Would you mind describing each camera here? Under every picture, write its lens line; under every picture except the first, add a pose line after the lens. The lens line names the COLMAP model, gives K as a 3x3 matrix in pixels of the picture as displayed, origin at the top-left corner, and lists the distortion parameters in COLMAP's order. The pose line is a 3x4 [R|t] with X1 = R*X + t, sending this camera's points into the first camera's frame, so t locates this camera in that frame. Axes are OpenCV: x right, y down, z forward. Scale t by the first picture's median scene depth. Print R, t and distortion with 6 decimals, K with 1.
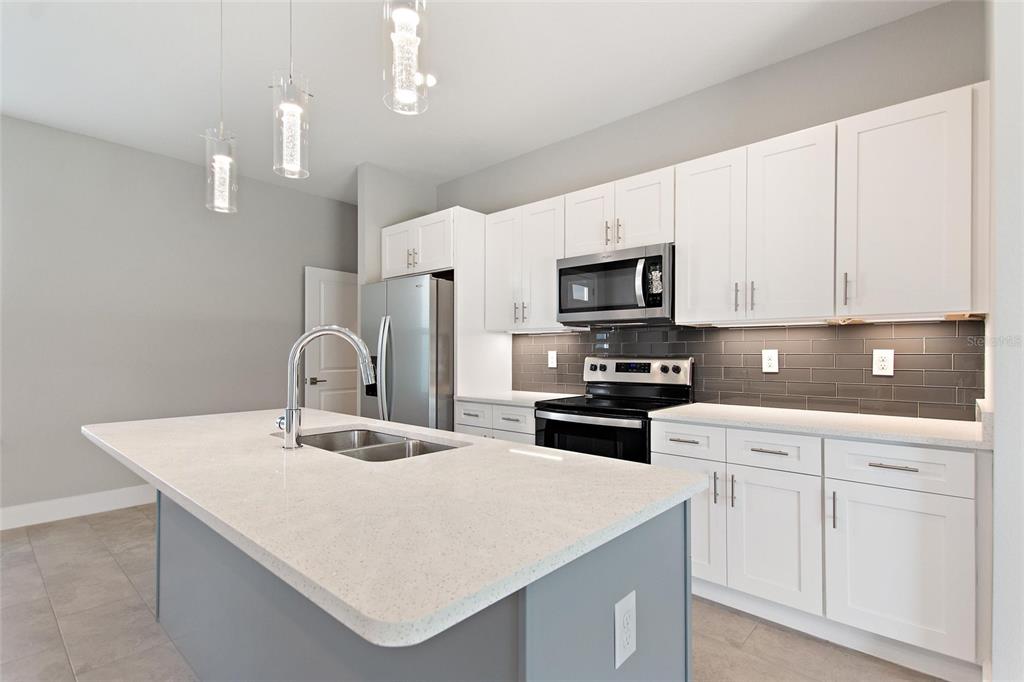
lens RADIAL K [[488.8, 0, 511.8], [0, 488.8, 344.1], [0, 0, 1]] dist [-0.014016, -0.002055]
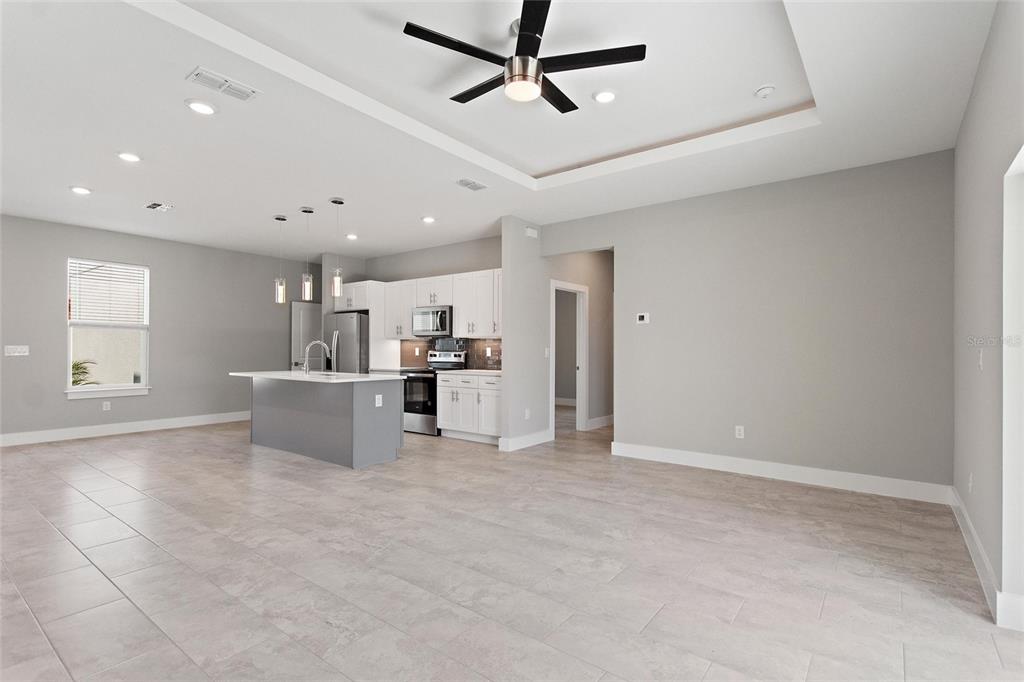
lens RADIAL K [[488.8, 0, 513.9], [0, 488.8, 345.1], [0, 0, 1]] dist [-0.014016, -0.002055]
pose [[0.996693, 0.005923, 0.081042, 0.351243], [-0.006336, 0.999968, 0.004841, -0.011781], [-0.081010, -0.005338, 0.996699, -1.214151]]
